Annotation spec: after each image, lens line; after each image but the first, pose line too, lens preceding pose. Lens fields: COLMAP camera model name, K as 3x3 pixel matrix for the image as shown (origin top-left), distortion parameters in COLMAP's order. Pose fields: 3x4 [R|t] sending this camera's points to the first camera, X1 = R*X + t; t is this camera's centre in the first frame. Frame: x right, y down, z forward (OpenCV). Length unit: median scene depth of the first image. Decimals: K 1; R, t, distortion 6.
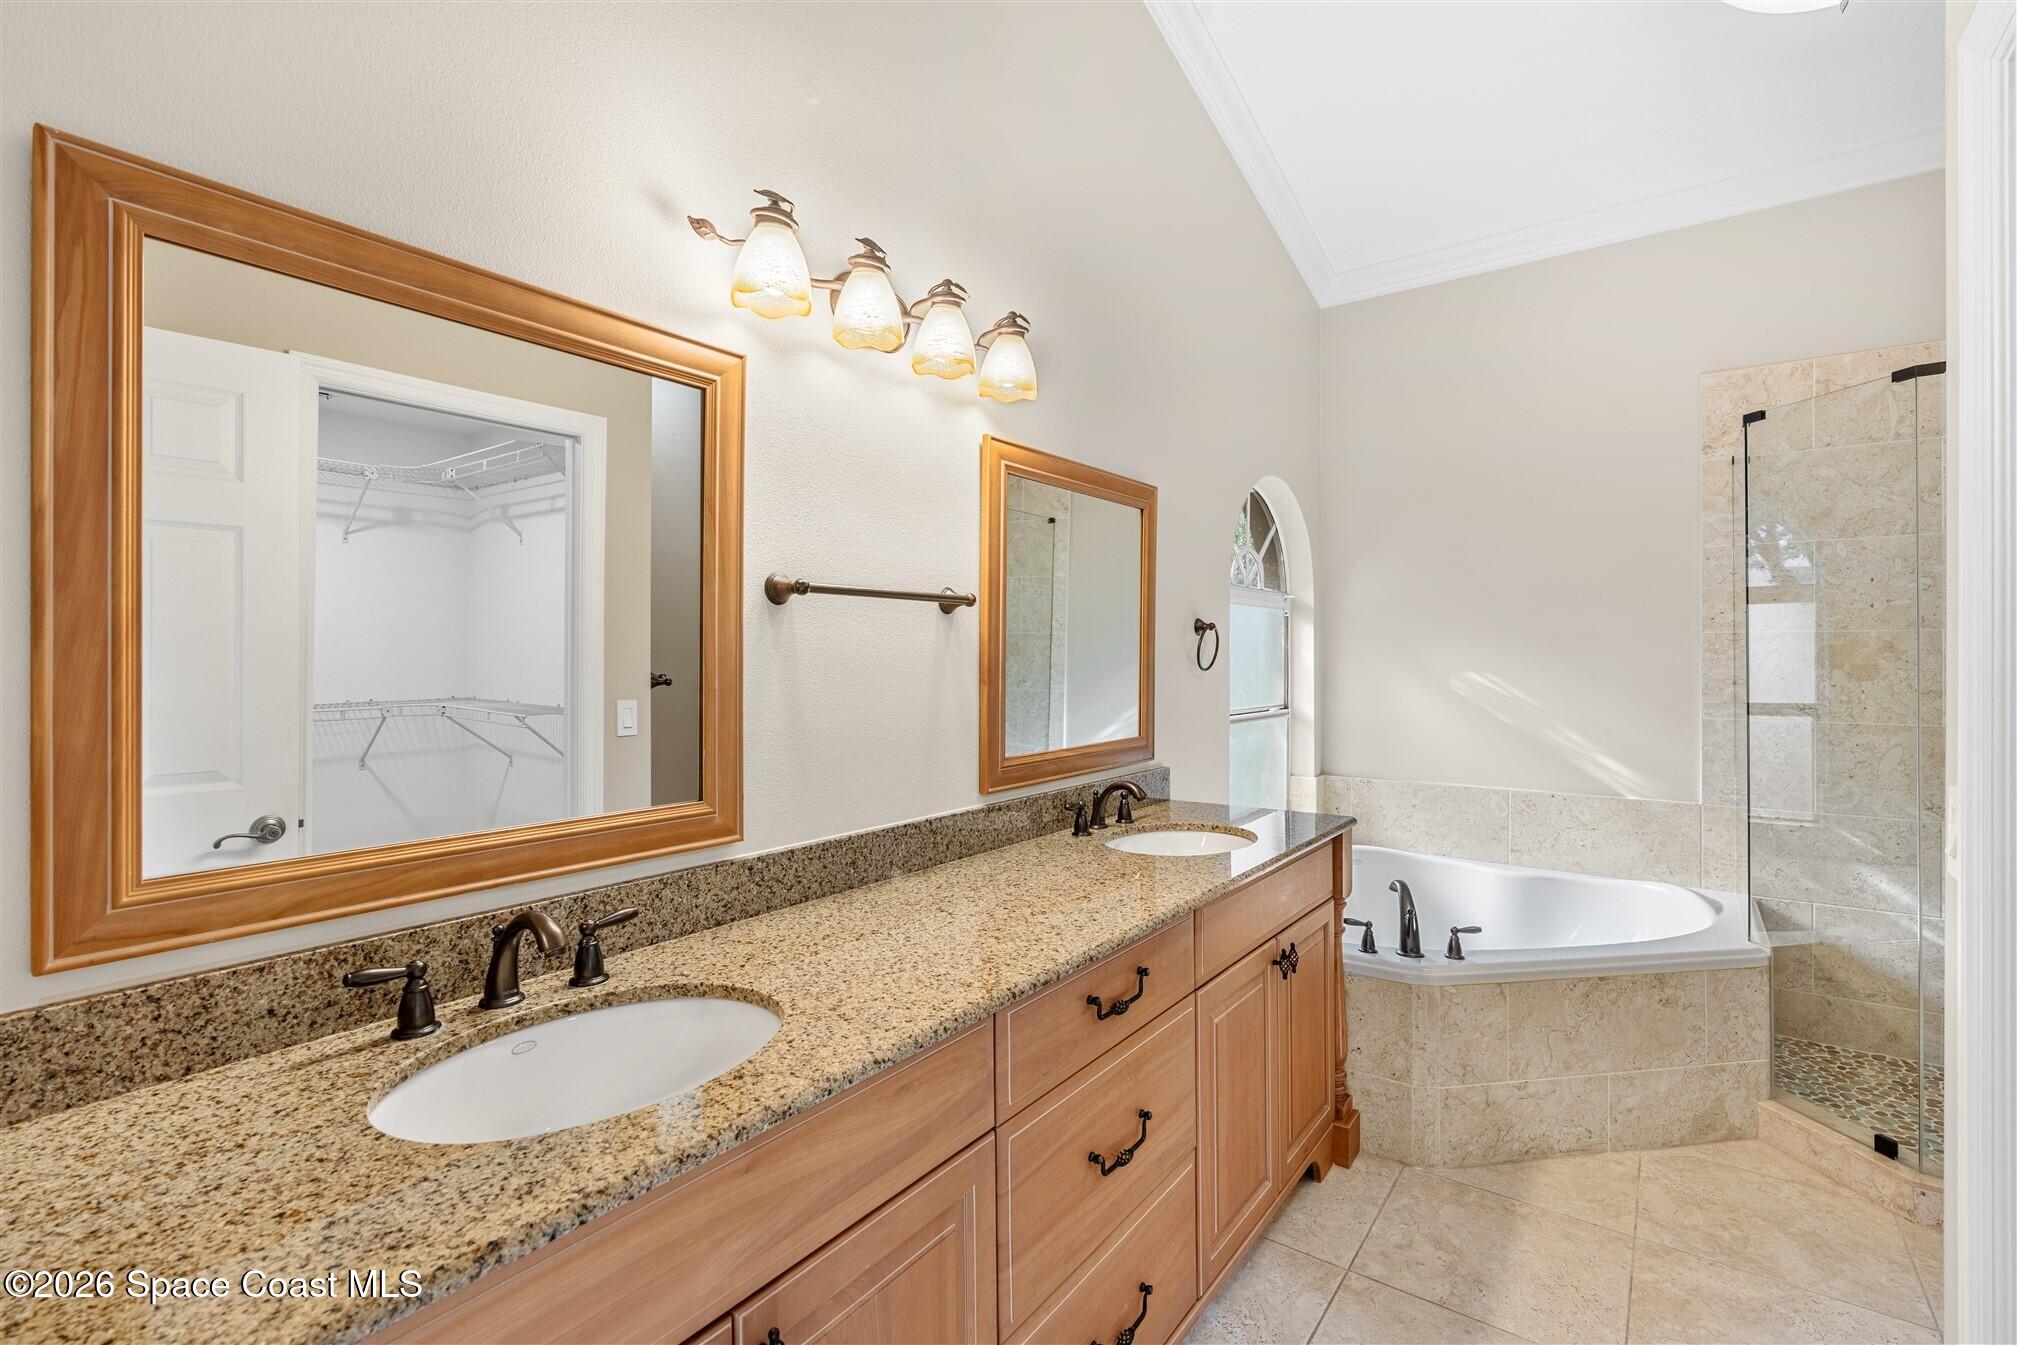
lens RADIAL K [[924.5, 0, 1000.1], [0, 924.5, 651.2], [0, 0, 1]] dist [-0.003087, 0.001535]
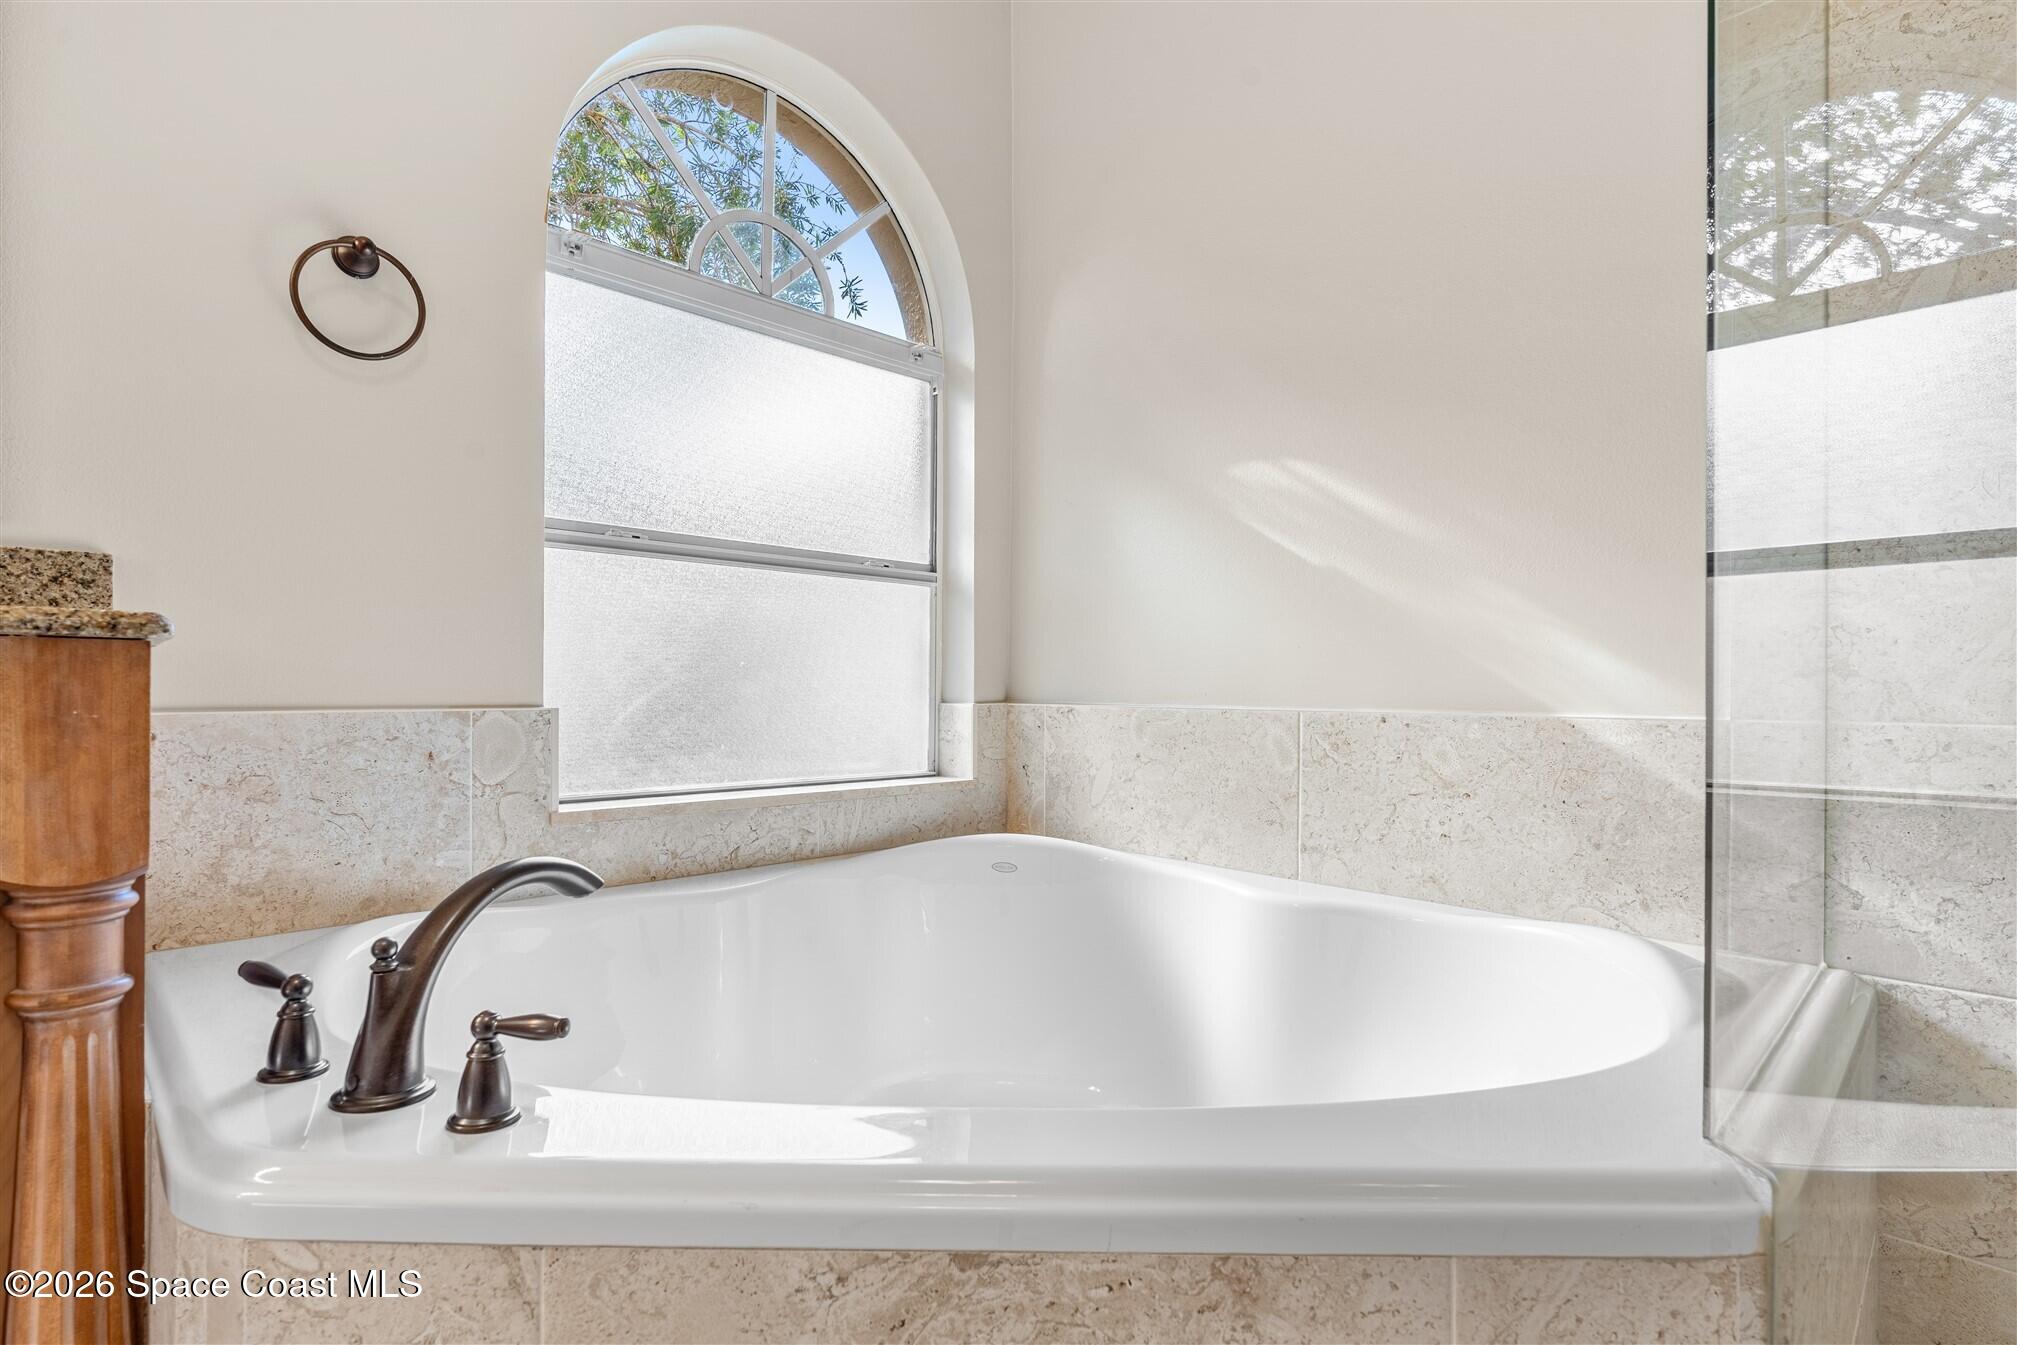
lens RADIAL K [[974.9, 0, 1012.4], [0, 974.9, 687.9], [0, 0, 1]] dist [0.002828, 0.001186]
pose [[0.987536, 0.006384, -0.157265, 0.443634], [-0.006713, 0.999976, -0.001560, 0.127820], [0.157251, 0.002596, 0.987555, 0.469591]]
